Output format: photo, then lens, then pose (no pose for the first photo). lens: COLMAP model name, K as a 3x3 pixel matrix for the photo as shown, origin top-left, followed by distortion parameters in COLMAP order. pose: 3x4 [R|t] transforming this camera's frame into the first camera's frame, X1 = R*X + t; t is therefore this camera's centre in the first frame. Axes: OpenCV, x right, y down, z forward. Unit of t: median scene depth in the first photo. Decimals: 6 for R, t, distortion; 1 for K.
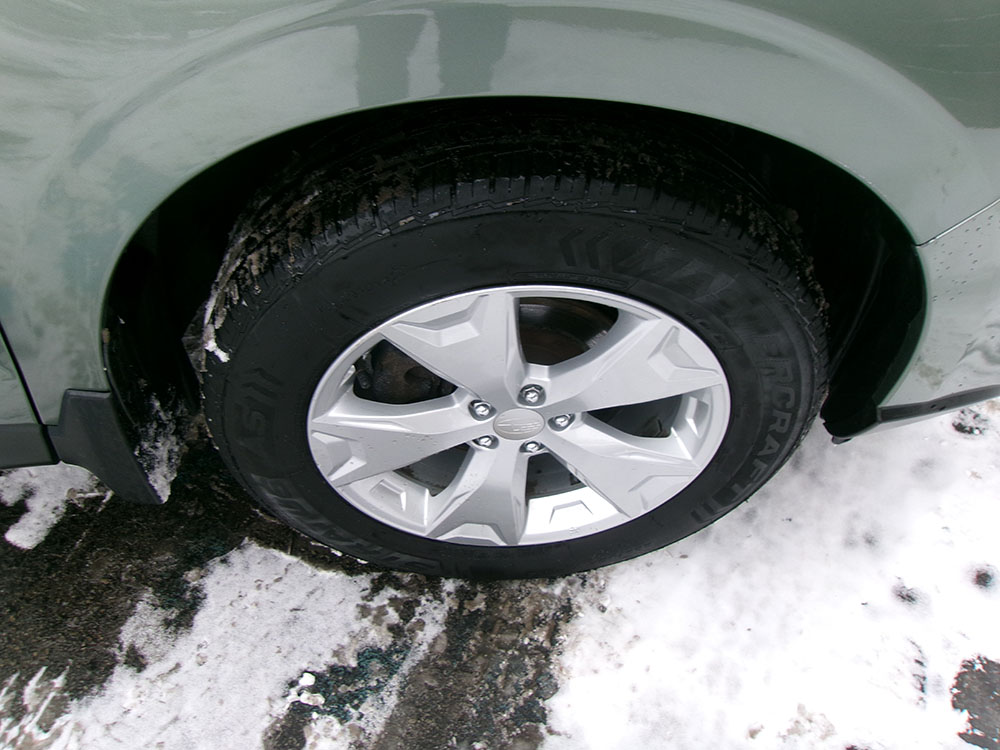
lens RADIAL K [[775.3, 0, 500.0], [0, 775.3, 375.0], [0, 0, 1]] dist [0.003222, 0.007304]
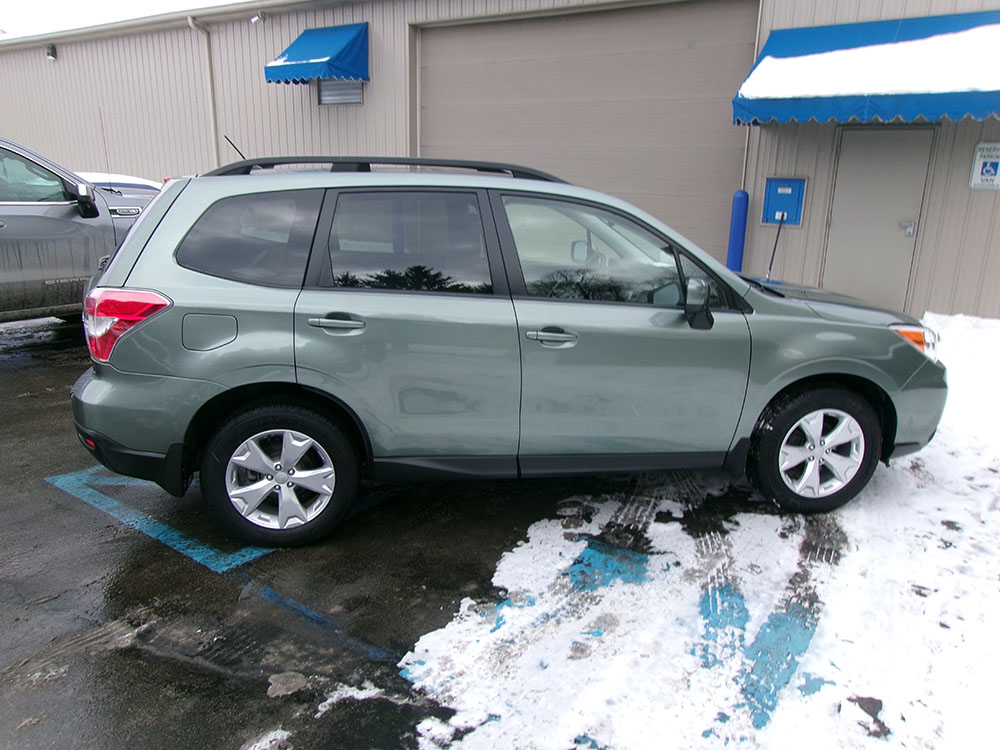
lens RADIAL K [[775.3, 0, 500.0], [0, 775.3, 375.0], [0, 0, 1]] dist [0.003222, 0.007304]
pose [[0.989239, -0.041937, 0.140171, -2.345133], [0.113658, 0.823556, -0.555732, 1.926710], [-0.092133, 0.565683, 0.819460, -2.663968]]
